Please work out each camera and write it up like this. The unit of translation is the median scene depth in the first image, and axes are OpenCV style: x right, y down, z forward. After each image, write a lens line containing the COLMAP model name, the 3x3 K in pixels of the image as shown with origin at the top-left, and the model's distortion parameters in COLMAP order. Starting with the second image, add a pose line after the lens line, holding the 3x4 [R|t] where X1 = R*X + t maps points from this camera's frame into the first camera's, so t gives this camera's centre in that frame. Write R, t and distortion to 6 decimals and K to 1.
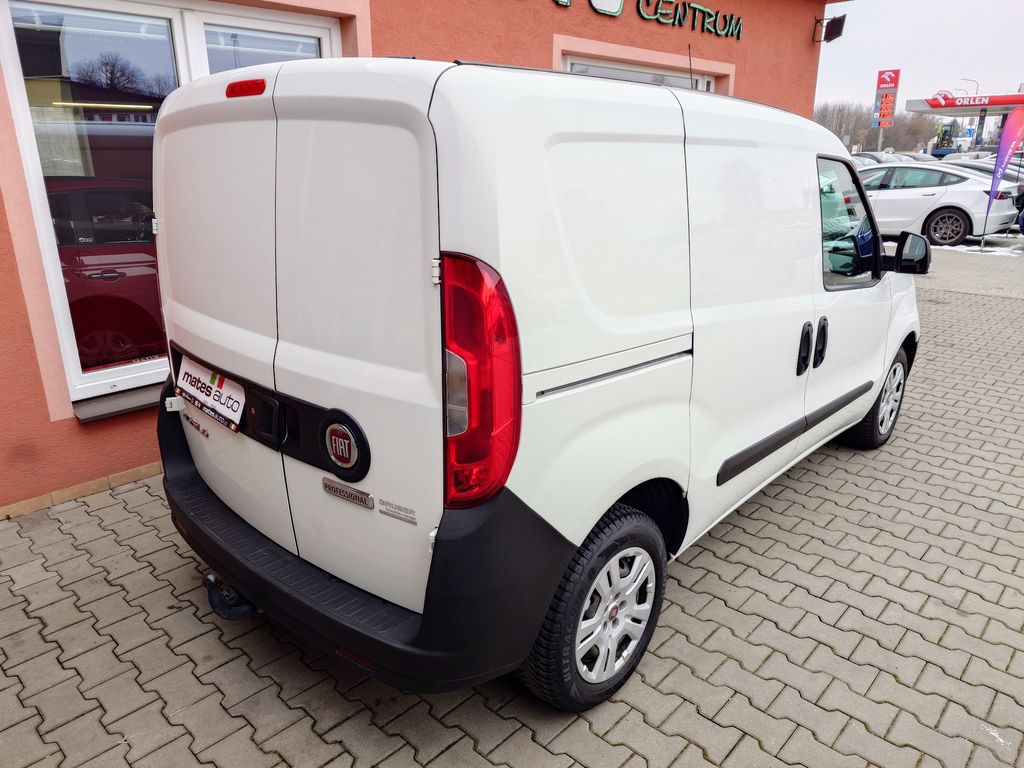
lens RADIAL K [[719.5, 0, 503.7], [0, 719.5, 412.4], [0, 0, 1]] dist [-0.007071, 0.000339]
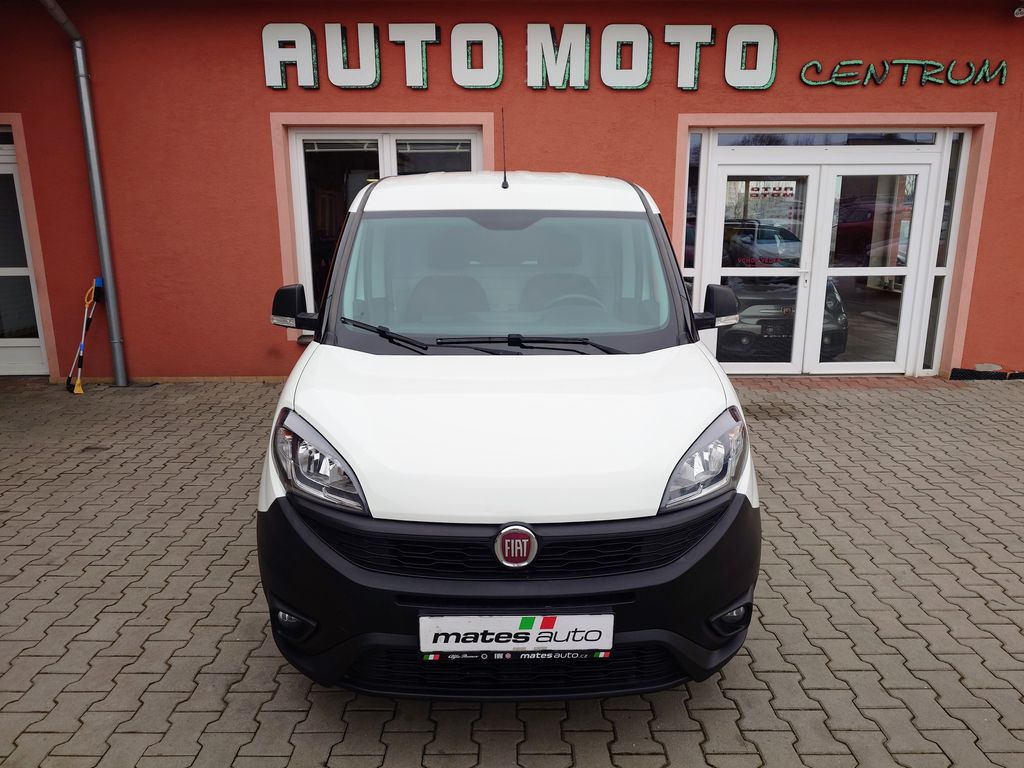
lens RADIAL K [[719.5, 0, 495.3], [0, 719.5, 384.6], [0, 0, 1]] dist [-0.007071, 0.000339]
pose [[0.676859, 0.170197, -0.716167, 1.193791], [-0.246983, 0.969015, -0.003141, -0.000499], [0.693442, 0.179008, 0.697922, 0.020446]]
